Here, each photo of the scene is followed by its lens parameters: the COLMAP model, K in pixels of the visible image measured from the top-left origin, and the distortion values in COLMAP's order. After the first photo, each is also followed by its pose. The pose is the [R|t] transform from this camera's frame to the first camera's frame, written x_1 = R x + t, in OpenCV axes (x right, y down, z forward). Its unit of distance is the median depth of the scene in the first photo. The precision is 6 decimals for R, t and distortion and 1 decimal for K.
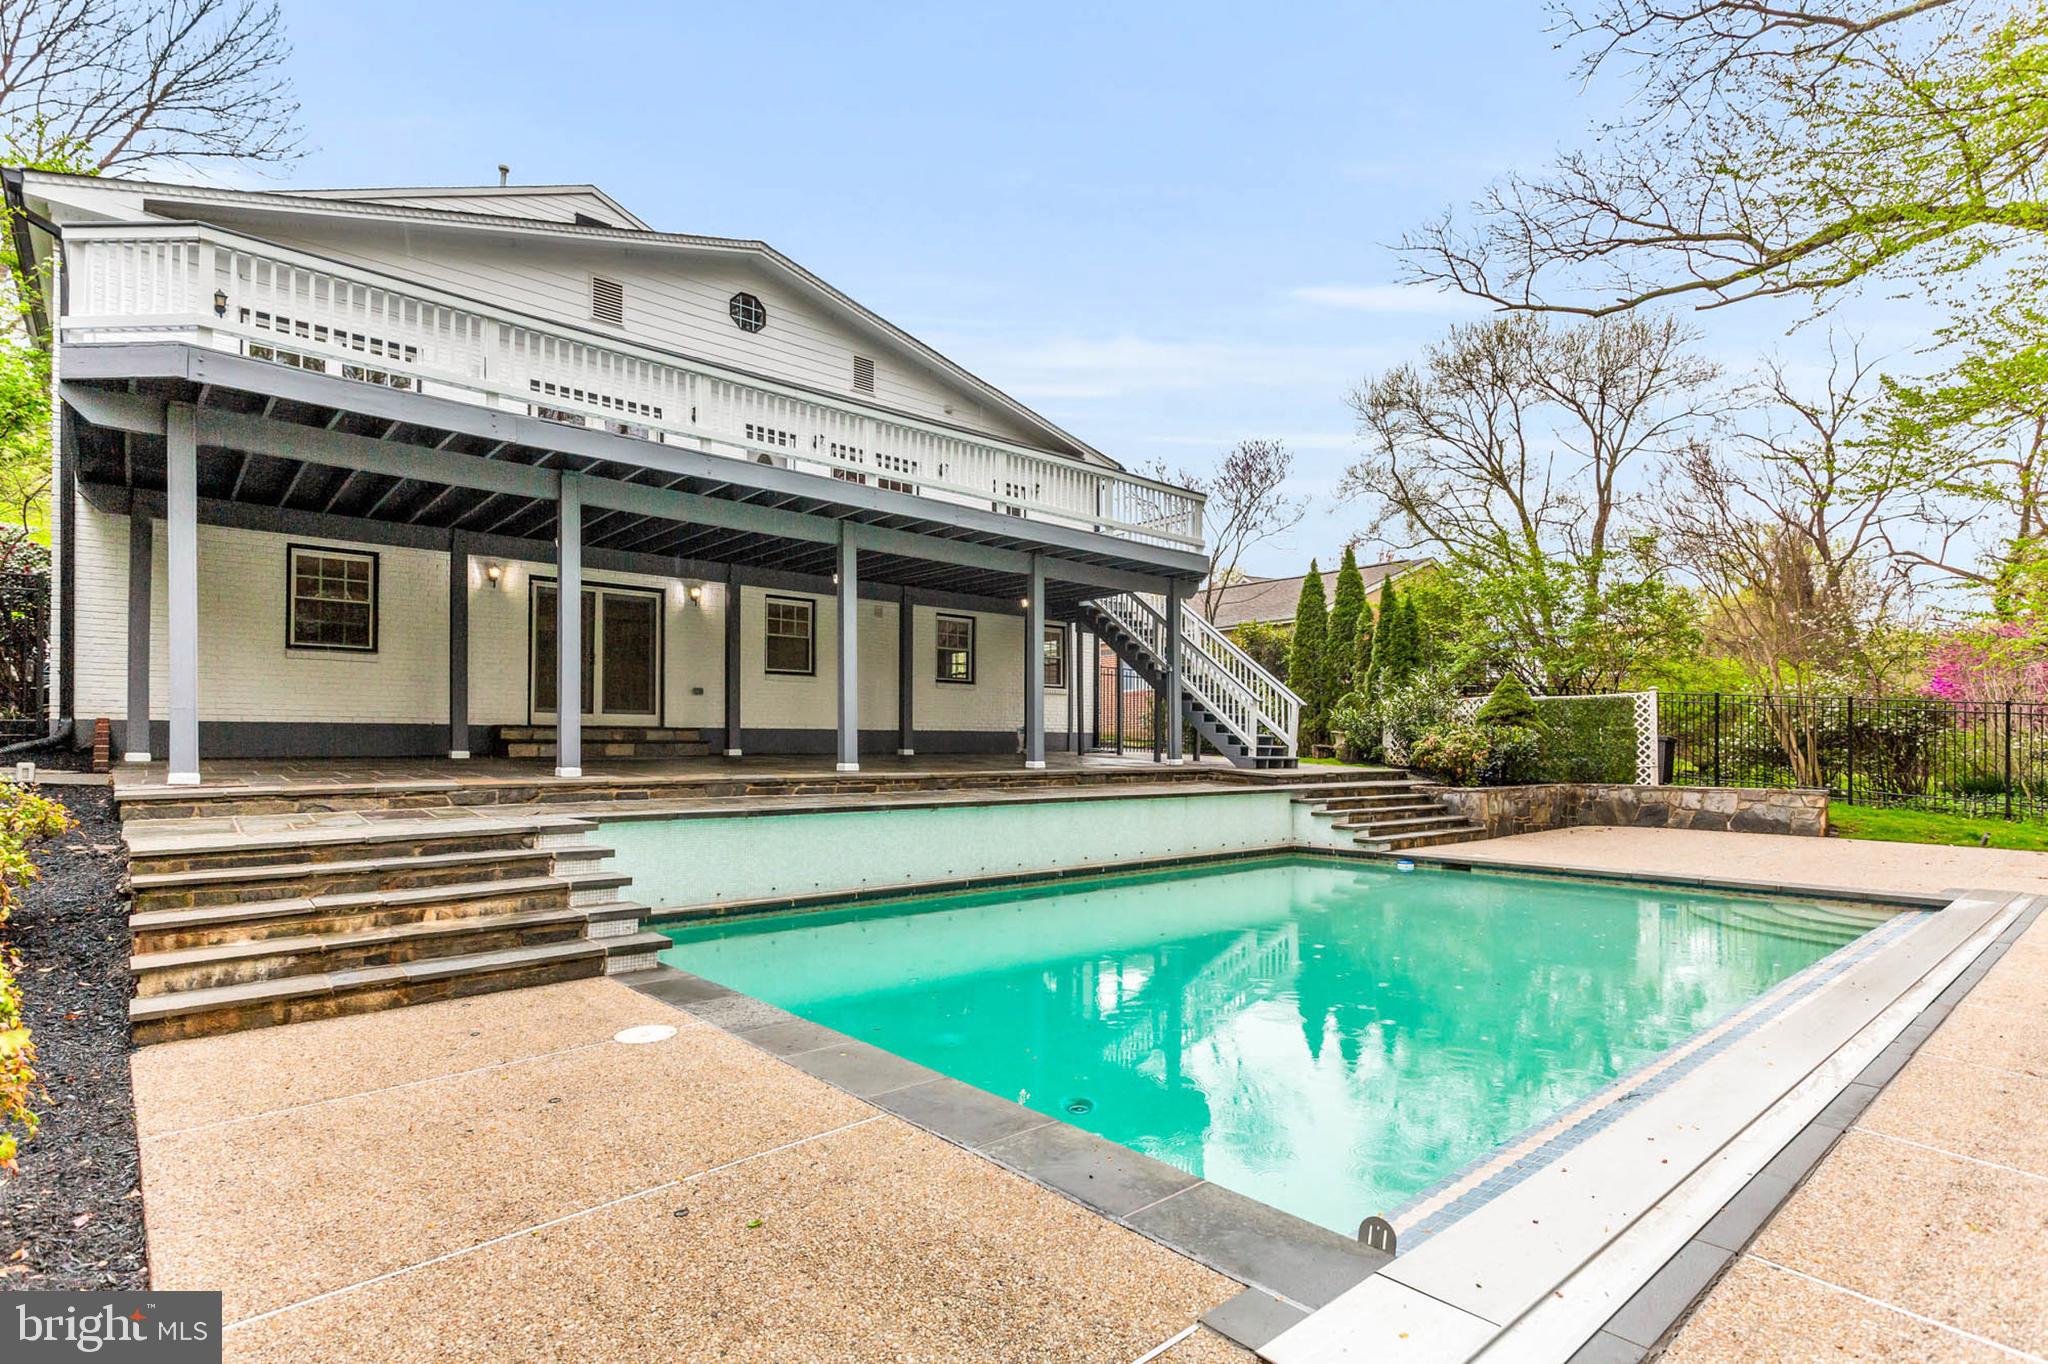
lens RADIAL K [[1002.0, 0, 1021.9], [0, 1002.0, 736.6], [0, 0, 1]] dist [0.000351, 0.000742]
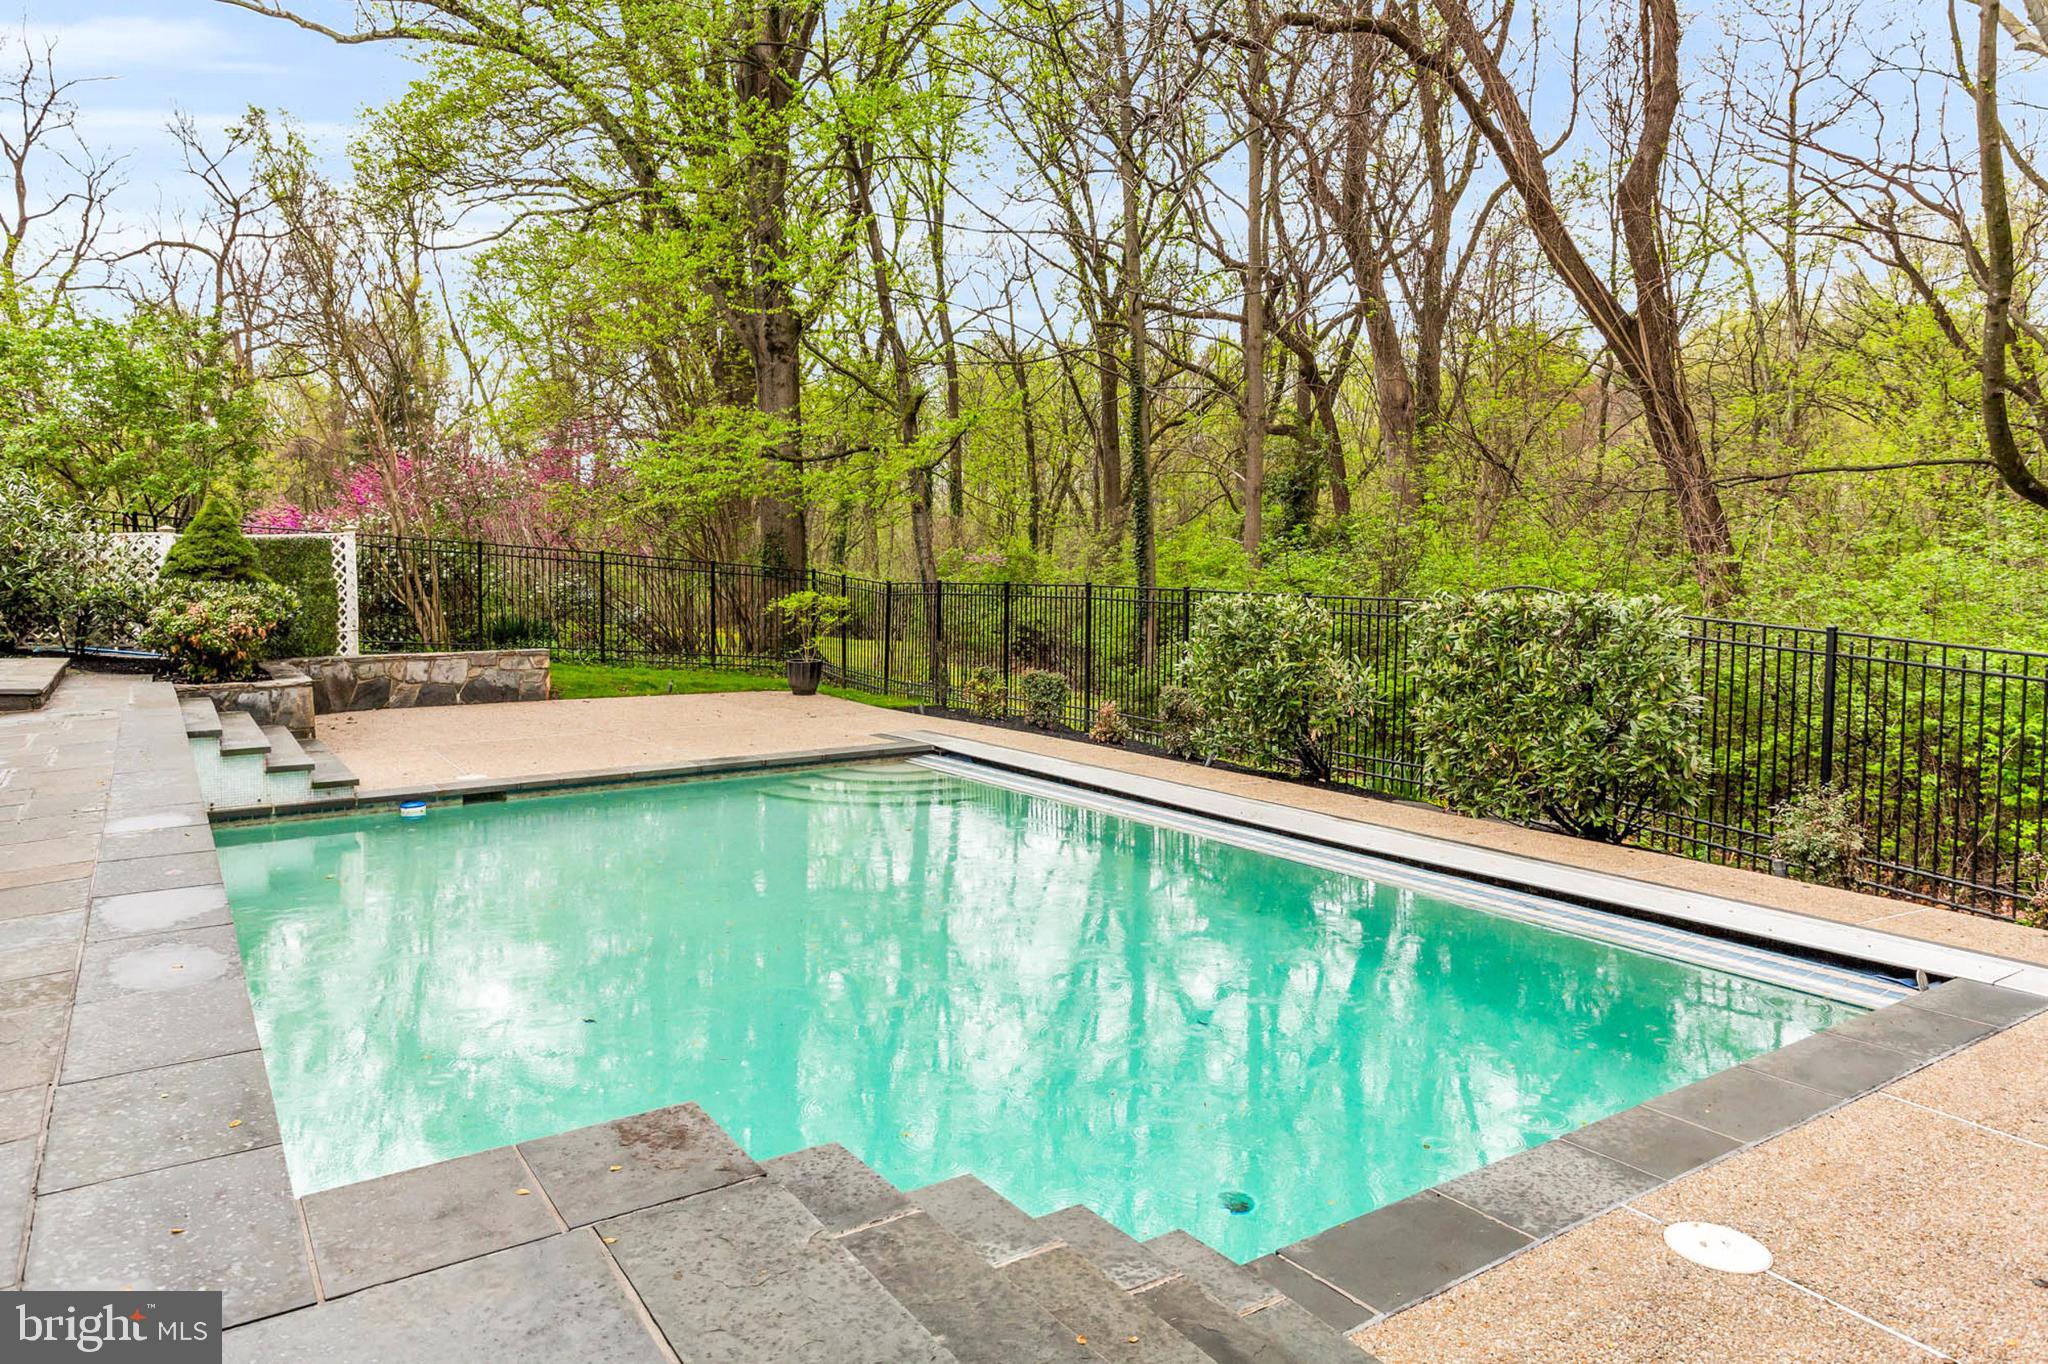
lens RADIAL K [[1360.3, 0, 1031.5], [0, 1360.3, 680.7], [0, 0, 1]] dist [-0.010707, 0.000342]
pose [[0.134864, -0.089216, 0.986839, -0.423691], [-0.005637, 0.995853, 0.090801, -0.037850], [-0.990848, -0.017809, 0.133802, 0.463189]]
